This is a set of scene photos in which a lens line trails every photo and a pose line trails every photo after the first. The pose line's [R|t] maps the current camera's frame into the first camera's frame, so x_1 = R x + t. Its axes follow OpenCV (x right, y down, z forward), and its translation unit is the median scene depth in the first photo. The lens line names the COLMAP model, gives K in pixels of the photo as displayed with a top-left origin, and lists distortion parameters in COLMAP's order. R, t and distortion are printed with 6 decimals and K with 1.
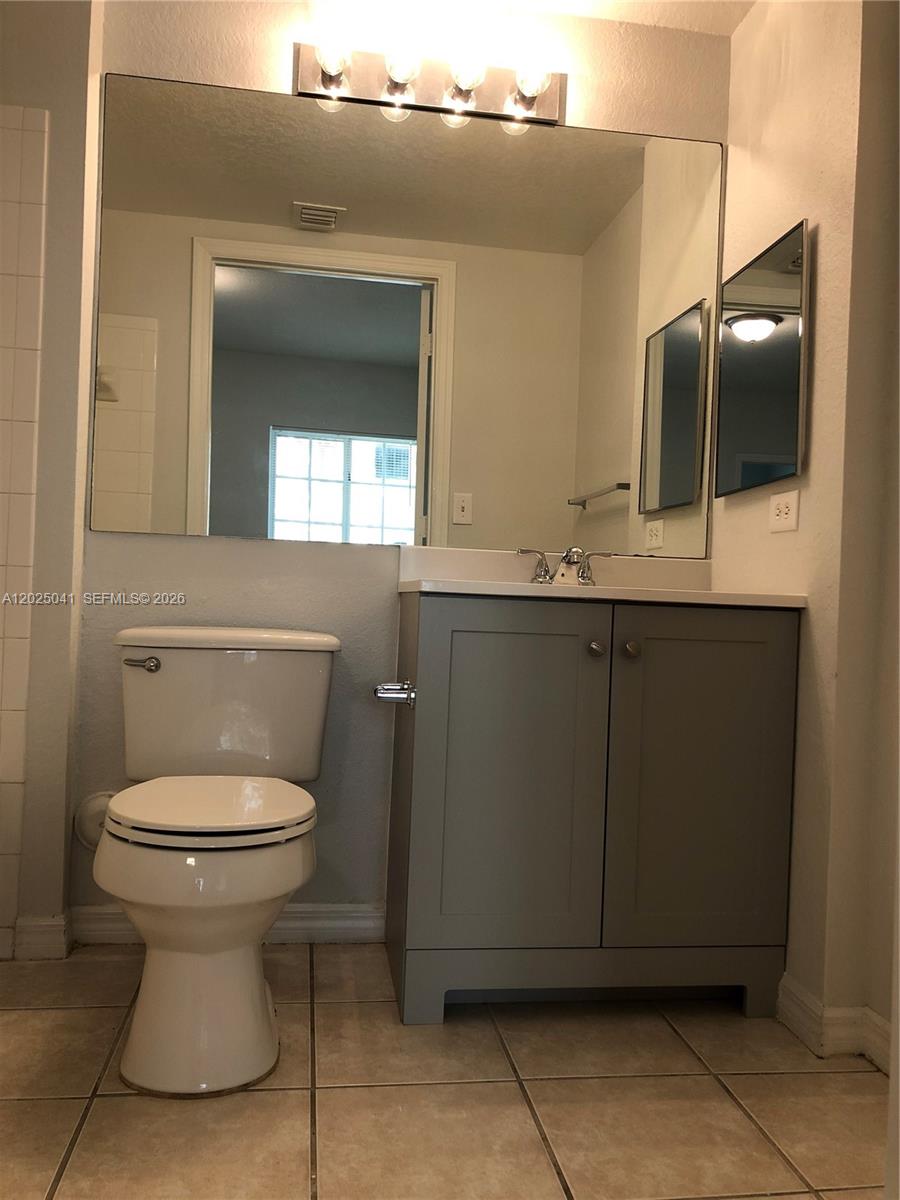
lens RADIAL K [[988.5, 0, 450.0], [0, 988.5, 600.0], [0, 0, 1]] dist [0.055777, -0.058174]
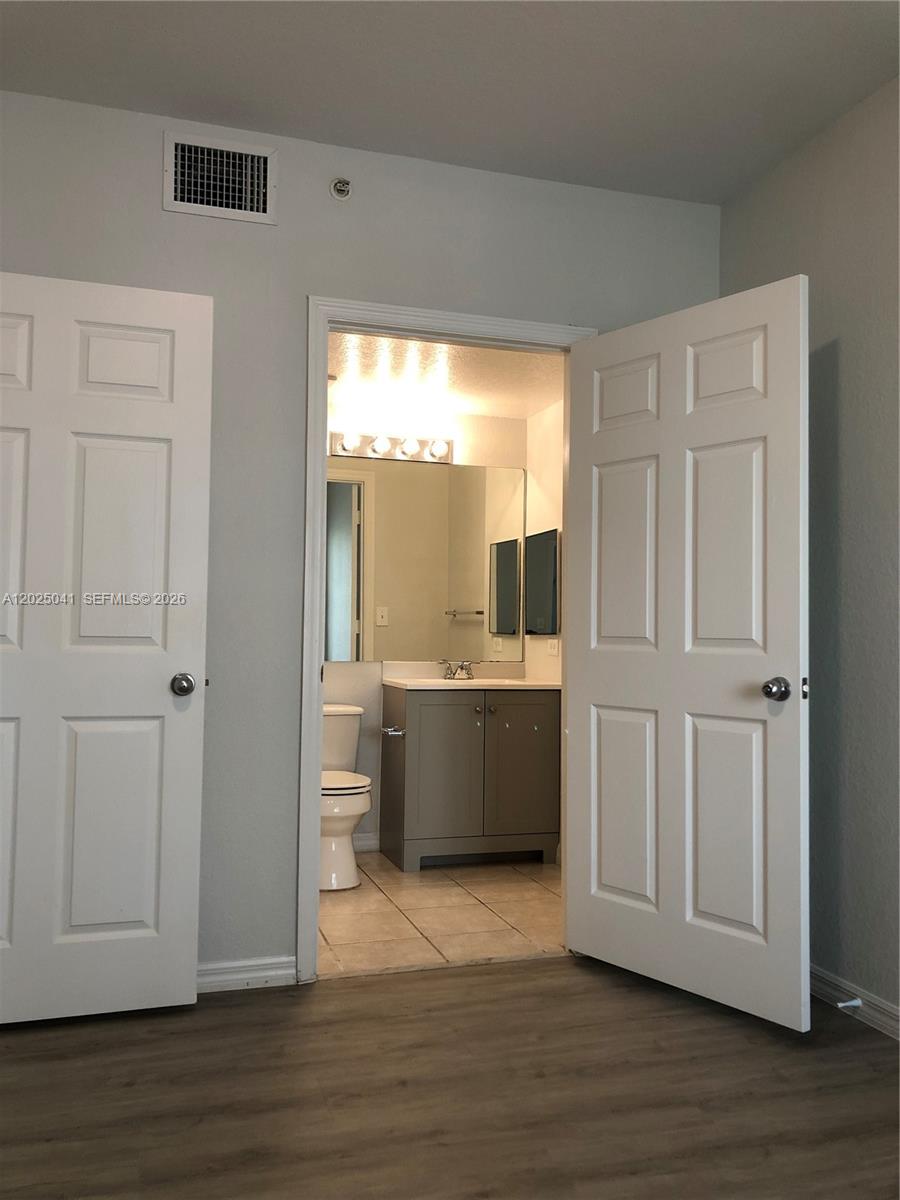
lens RADIAL K [[988.5, 0, 450.0], [0, 988.5, 600.0], [0, 0, 1]] dist [0.055777, -0.058174]
pose [[0.985077, -0.020979, 0.170830, -0.298900], [0.024832, 0.999482, -0.020448, -0.156950], [-0.170313, 0.024385, 0.985088, -1.250468]]
